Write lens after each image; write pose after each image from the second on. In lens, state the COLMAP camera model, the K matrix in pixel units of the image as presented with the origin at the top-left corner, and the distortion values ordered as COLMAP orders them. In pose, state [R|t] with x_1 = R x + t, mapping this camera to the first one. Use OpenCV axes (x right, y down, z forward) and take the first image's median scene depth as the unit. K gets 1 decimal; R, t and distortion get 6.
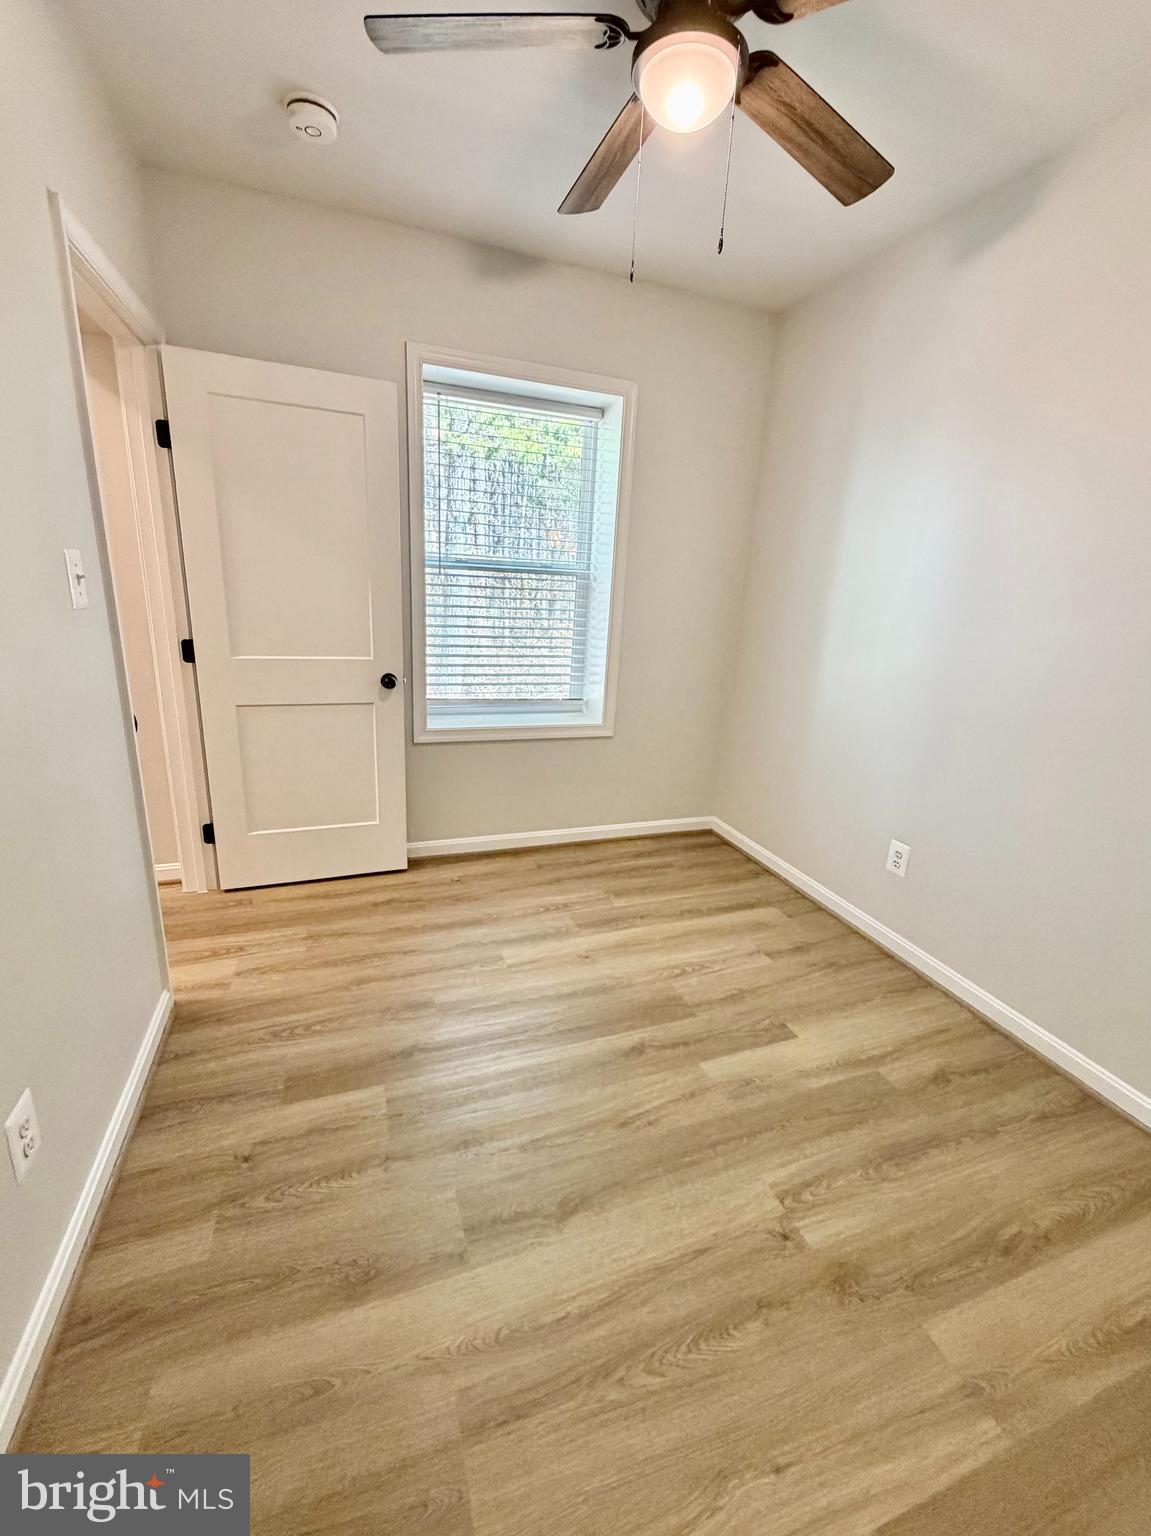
lens RADIAL K [[649.3, 0, 581.9], [0, 649.3, 760.4], [0, 0, 1]] dist [0.001285, -0.000721]
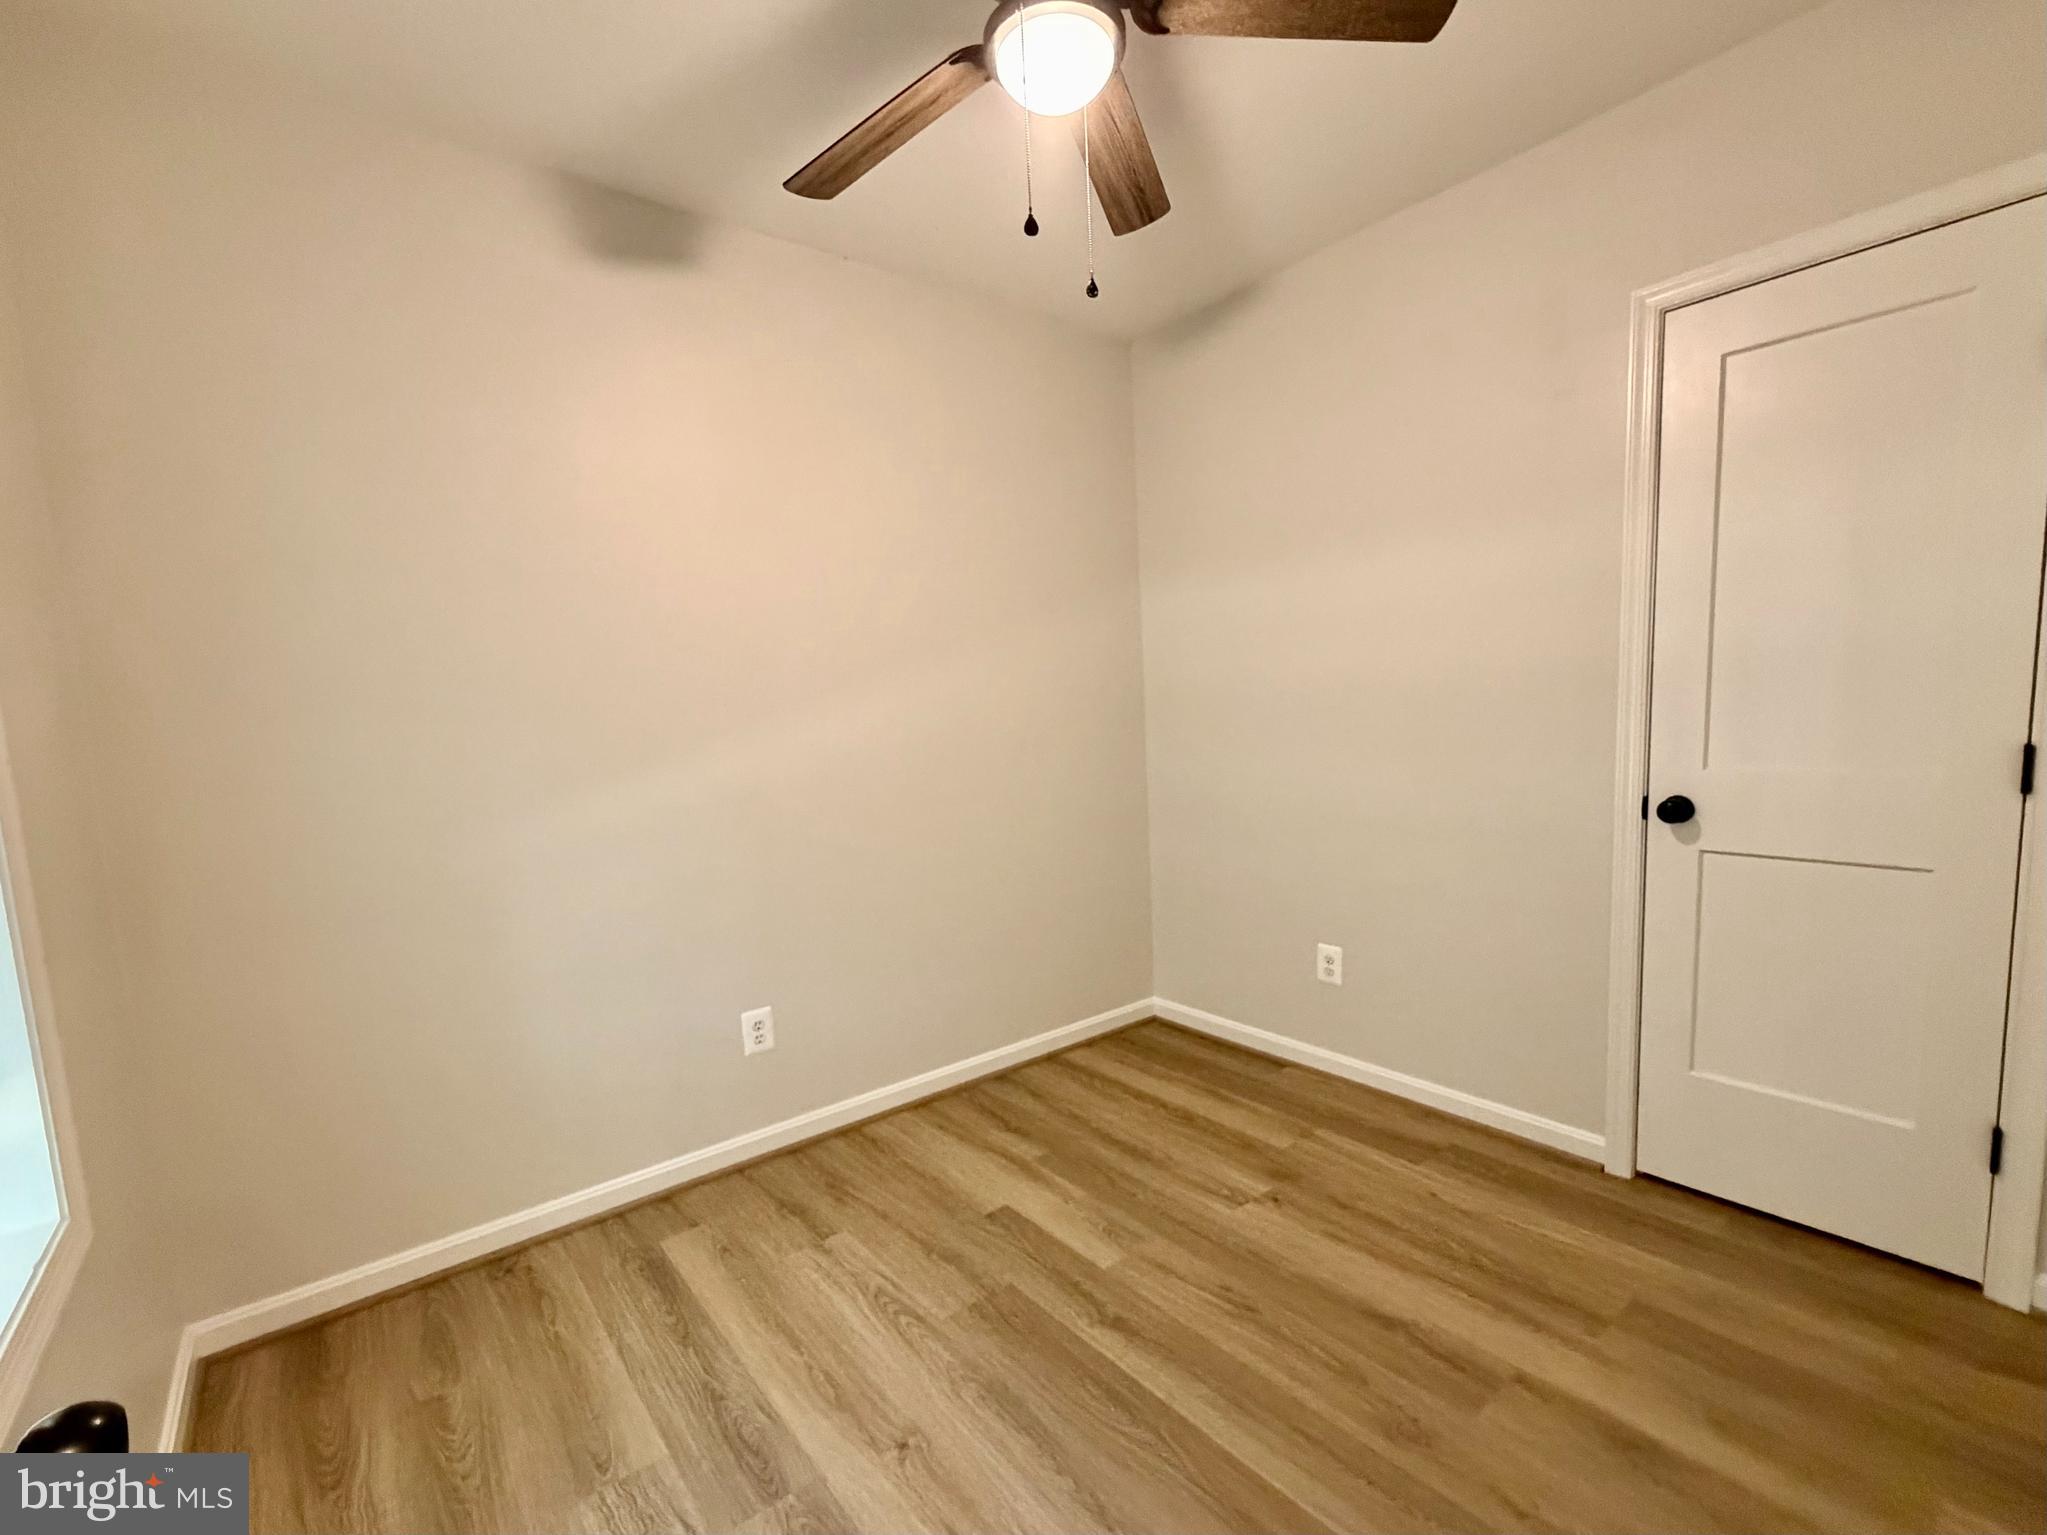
lens RADIAL K [[865.4, 0, 1032.0], [0, 865.4, 758.0], [0, 0, 1]] dist [0.001285, -0.000721]
pose [[-0.289538, -0.108228, 0.951028, -0.704964], [0.287088, 0.938022, 0.194151, -0.335352], [-0.913098, 0.329242, -0.240523, 1.089368]]
